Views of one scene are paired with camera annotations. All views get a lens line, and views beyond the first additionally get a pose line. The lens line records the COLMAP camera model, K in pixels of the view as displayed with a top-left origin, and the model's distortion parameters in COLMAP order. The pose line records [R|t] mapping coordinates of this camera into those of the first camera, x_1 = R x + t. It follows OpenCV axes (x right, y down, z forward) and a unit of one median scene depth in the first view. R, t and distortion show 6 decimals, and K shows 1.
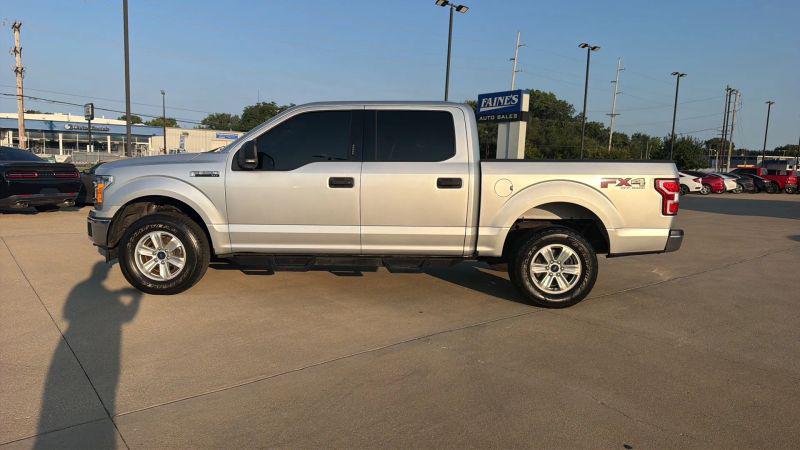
lens RADIAL K [[541.2, 0, 386.1], [0, 541.2, 225.1], [0, 0, 1]] dist [0.067642, -0.090105]
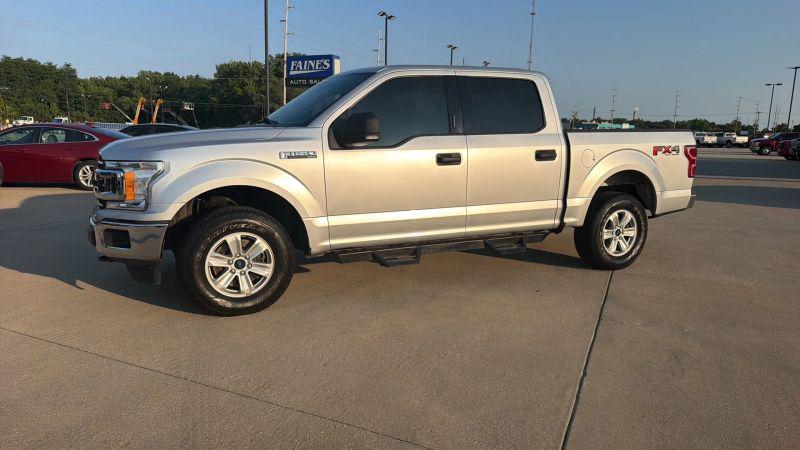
lens RADIAL K [[540.9, 0, 396.0], [0, 540.9, 225.7], [0, 0, 1]] dist [0.062711, -0.073809]
pose [[0.900767, -0.088212, 0.425250, -0.536246], [0.060639, 0.995110, 0.077974, -0.043656], [-0.430049, -0.044449, 0.901711, 0.227973]]
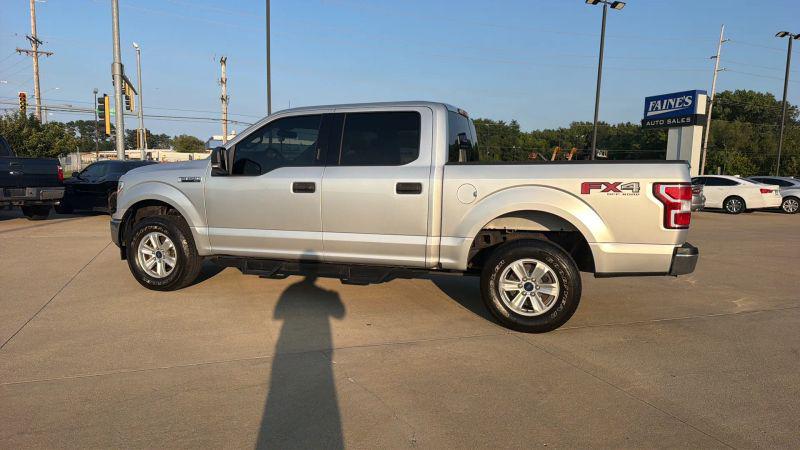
lens RADIAL K [[539.7, 0, 397.3], [0, 539.7, 235.0], [0, 0, 1]] dist [0.054302, -0.058068]
pose [[0.950843, 0.026794, -0.308511, 0.377011], [-0.028998, 0.999576, -0.002562, 0.005358], [0.308312, 0.011382, 0.951217, 0.113672]]
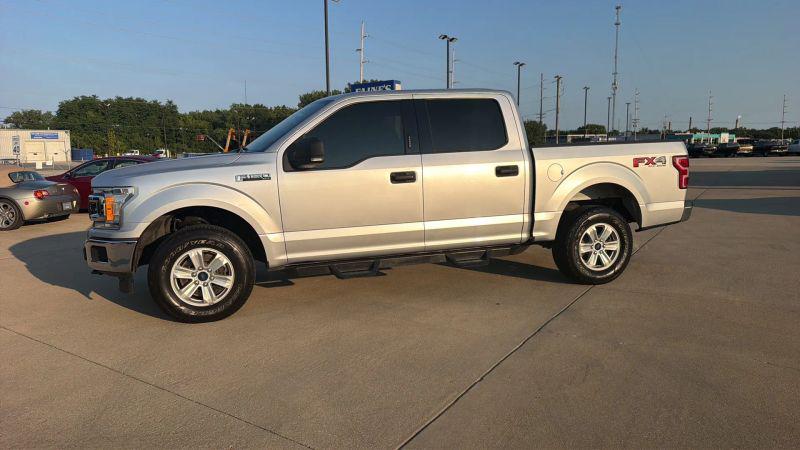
lens RADIAL K [[540.7, 0, 391.8], [0, 540.7, 222.8], [0, 0, 1]] dist [0.074735, -0.091669]
pose [[0.955754, -0.084984, 0.281623, -0.364799], [0.081465, 0.996382, 0.024204, -0.024084], [-0.282661, -0.000190, 0.959220, 0.104125]]
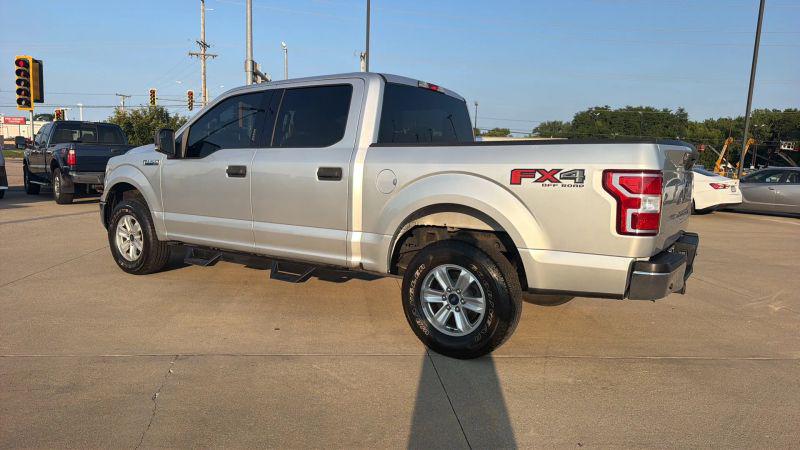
lens RADIAL K [[537.8, 0, 394.4], [0, 537.8, 229.1], [0, 0, 1]] dist [0.074813, -0.092737]
pose [[0.829978, 0.066811, -0.553780, 0.625159], [-0.070711, 0.997394, 0.014353, -0.014432], [0.553296, 0.027245, 0.832539, 0.388065]]
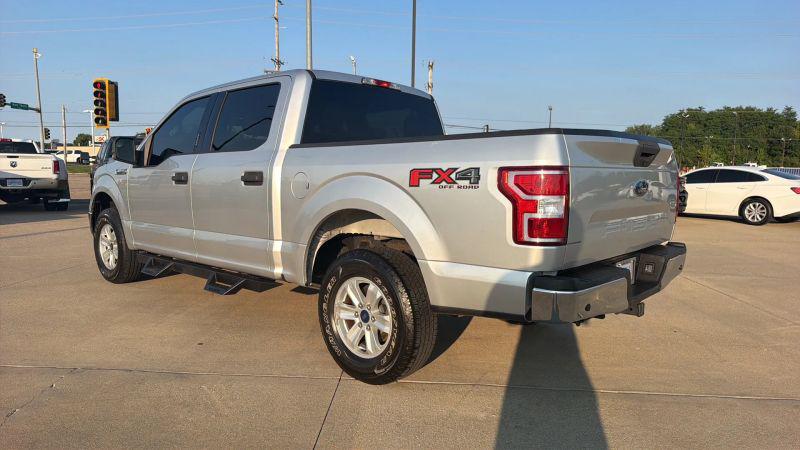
lens RADIAL K [[540.7, 0, 391.8], [0, 540.7, 222.8], [0, 0, 1]] dist [0.074735, -0.091669]
pose [[0.737812, 0.047356, -0.673343, 0.747134], [-0.069004, 0.997601, -0.005450, -0.025665], [0.671470, 0.050484, 0.739310, 0.564636]]
